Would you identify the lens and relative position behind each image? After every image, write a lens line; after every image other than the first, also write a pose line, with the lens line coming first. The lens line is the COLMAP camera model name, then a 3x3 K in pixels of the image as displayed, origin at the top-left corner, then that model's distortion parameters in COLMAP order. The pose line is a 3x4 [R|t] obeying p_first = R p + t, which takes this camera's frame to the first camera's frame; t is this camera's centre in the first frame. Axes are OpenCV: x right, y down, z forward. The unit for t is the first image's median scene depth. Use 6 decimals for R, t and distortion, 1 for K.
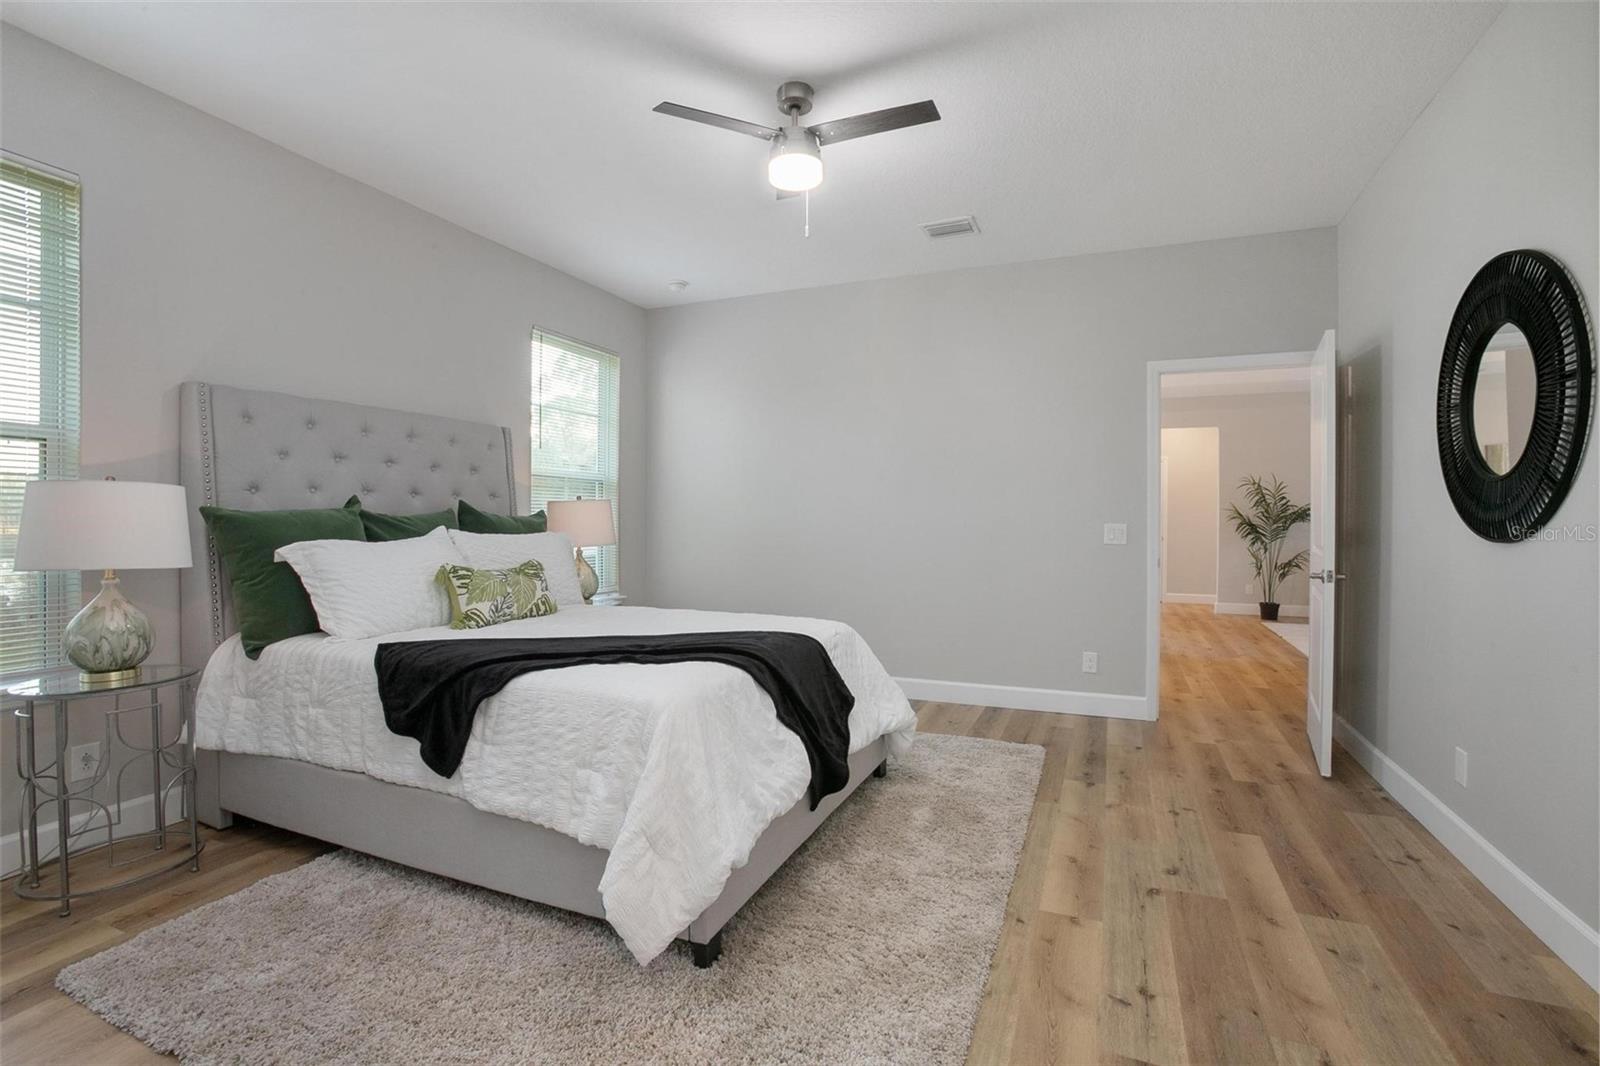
lens RADIAL K [[722.4, 0, 808.1], [0, 722.4, 531.2], [0, 0, 1]] dist [-0.045010, 0.010831]
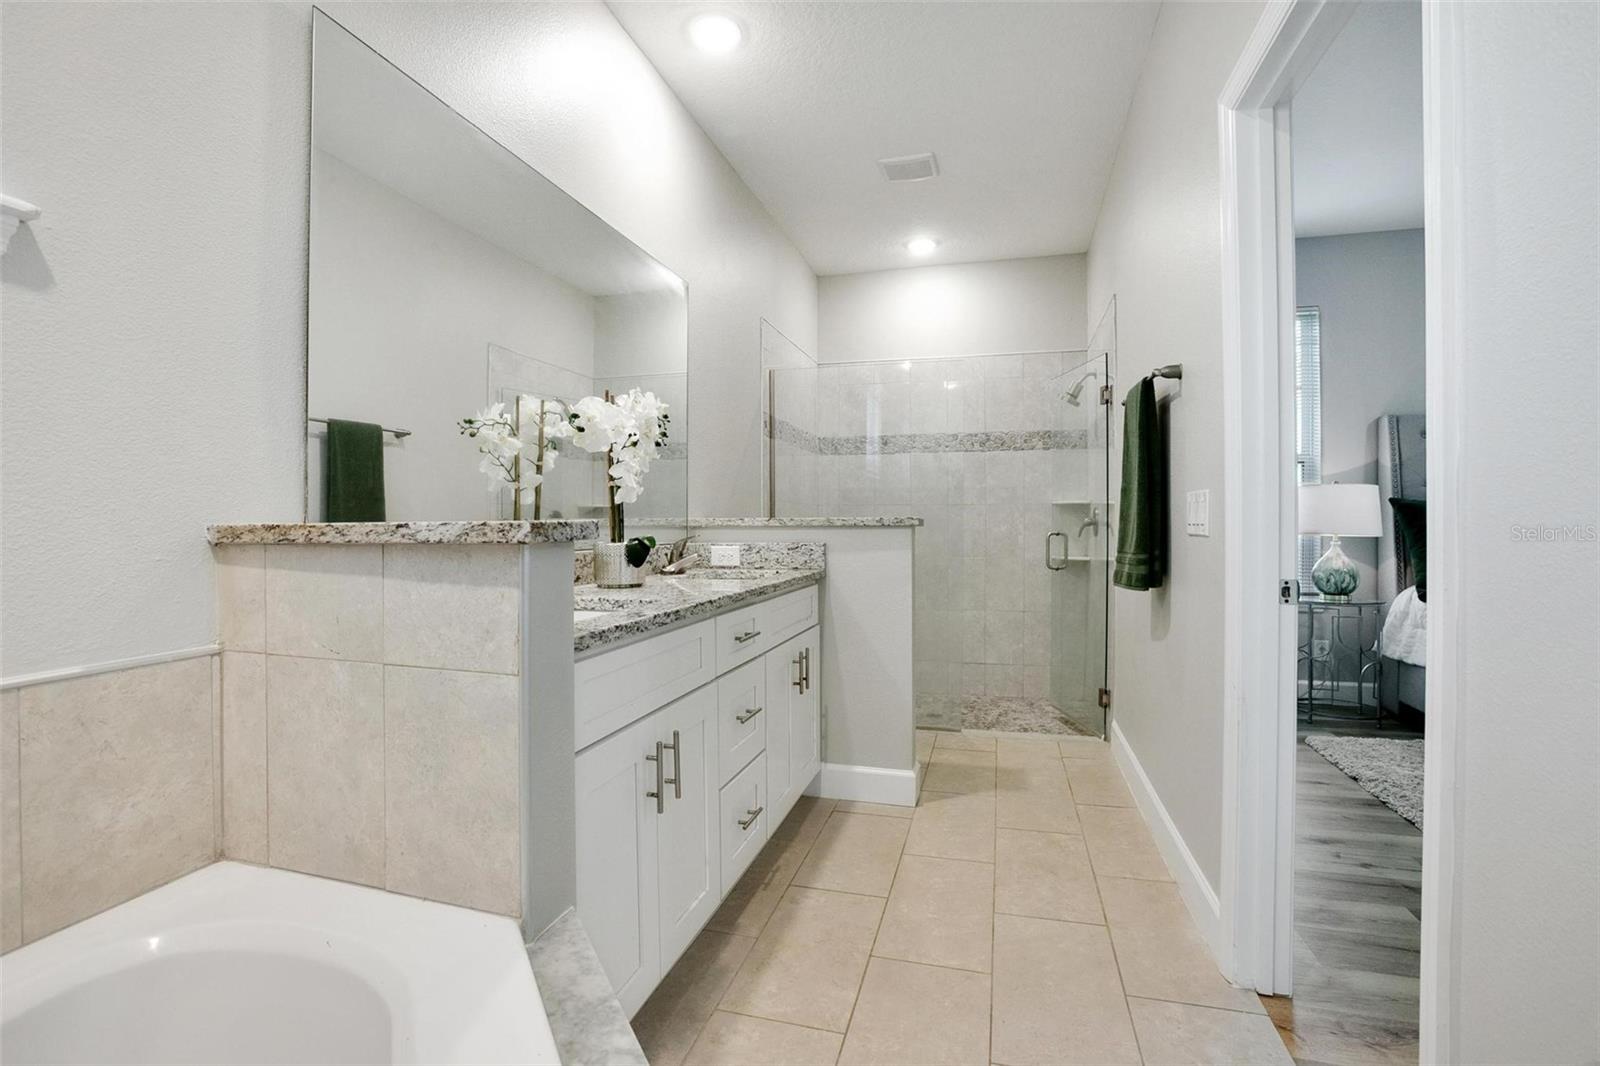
lens RADIAL K [[722.4, 0, 810.2], [0, 722.4, 523.6], [0, 0, 1]] dist [-0.045010, 0.010831]
pose [[0.136718, -0.004921, -0.990598, 0.501387], [-0.010409, 0.999925, -0.006404, 0.046414], [0.990555, 0.011186, 0.136656, -0.476481]]
